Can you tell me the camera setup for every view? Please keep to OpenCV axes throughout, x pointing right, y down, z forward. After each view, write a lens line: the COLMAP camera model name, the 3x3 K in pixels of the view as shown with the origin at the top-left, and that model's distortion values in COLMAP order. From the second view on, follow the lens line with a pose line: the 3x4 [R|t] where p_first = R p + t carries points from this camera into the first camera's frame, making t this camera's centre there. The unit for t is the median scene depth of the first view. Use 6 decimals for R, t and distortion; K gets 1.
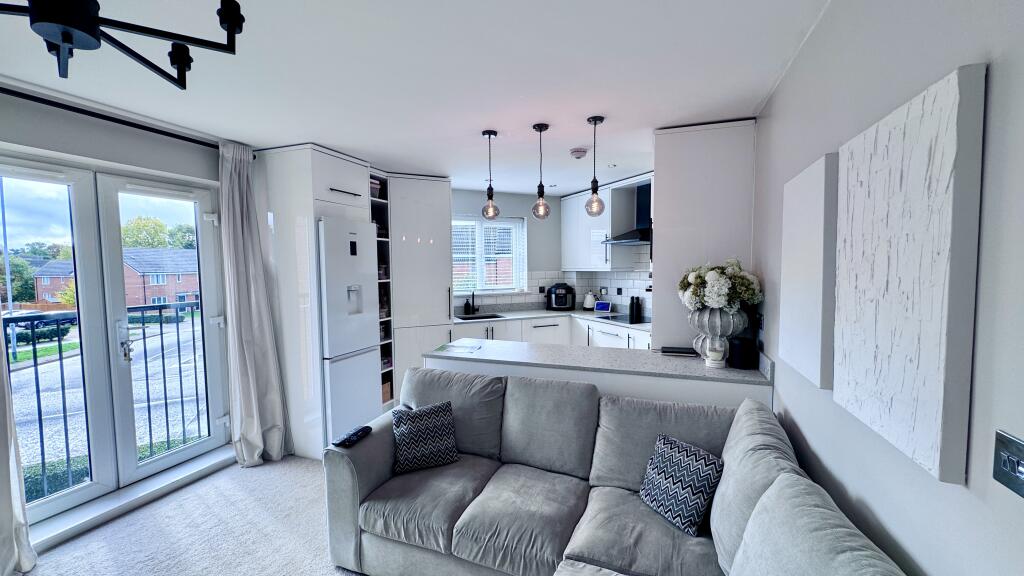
lens RADIAL K [[408.9, 0, 510.2], [0, 408.9, 289.9], [0, 0, 1]] dist [-0.000475, -0.000005]
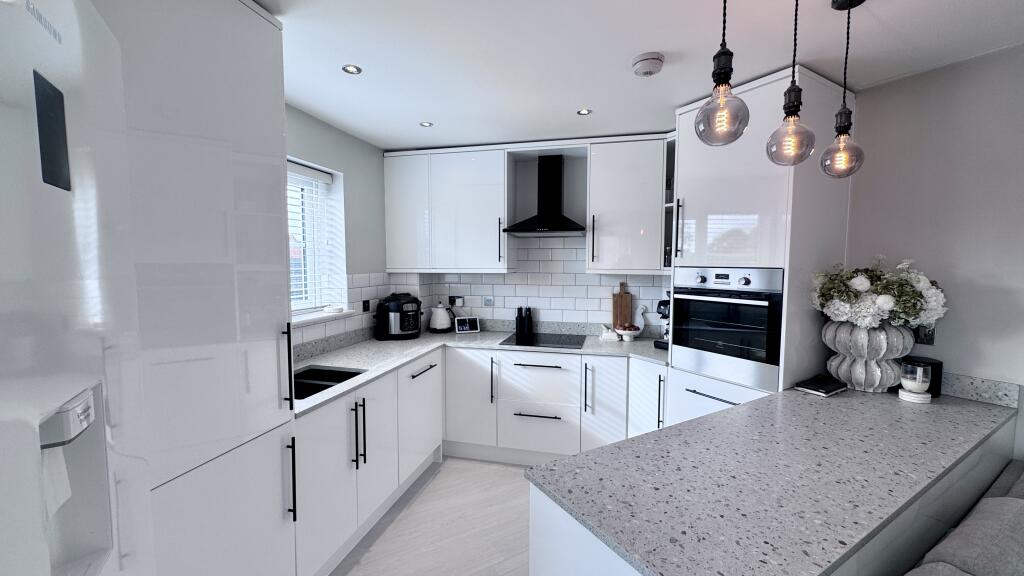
lens RADIAL K [[408.9, 0, 514.6], [0, 408.9, 288.9], [0, 0, 1]] dist [-0.000475, -0.000005]
pose [[0.624664, -0.042480, 0.779738, -0.243905], [0.037968, 0.998991, 0.024008, -0.031046], [-0.779970, 0.014608, 0.625646, 0.494119]]
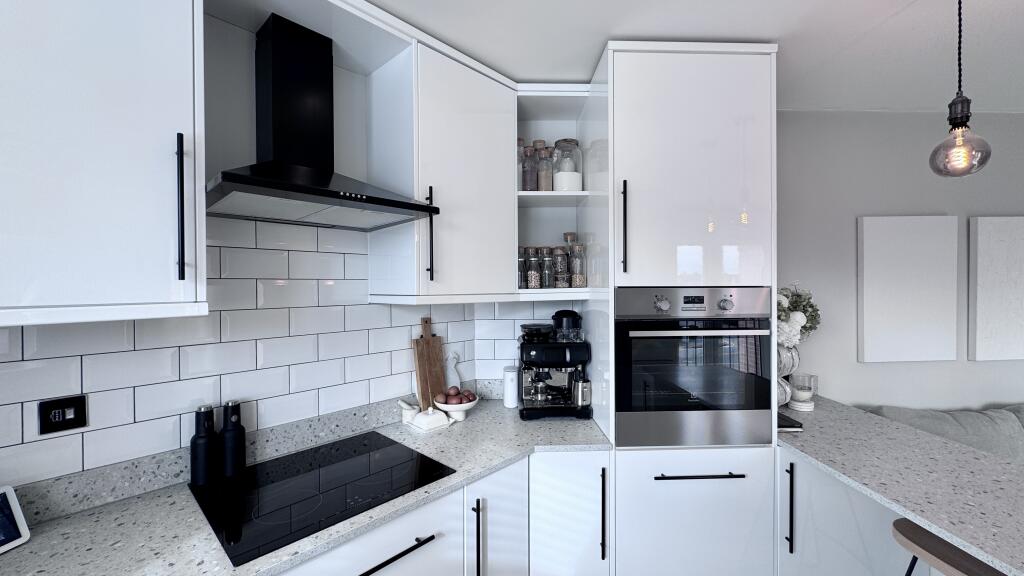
lens RADIAL K [[408.9, 0, 511.5], [0, 408.9, 287.9], [0, 0, 1]] dist [-0.000475, -0.000005]
pose [[-0.375997, 0.002595, 0.926617, -0.012880], [0.061720, 0.997845, 0.022249, -0.048620], [-0.924563, 0.065556, -0.375347, 0.816977]]
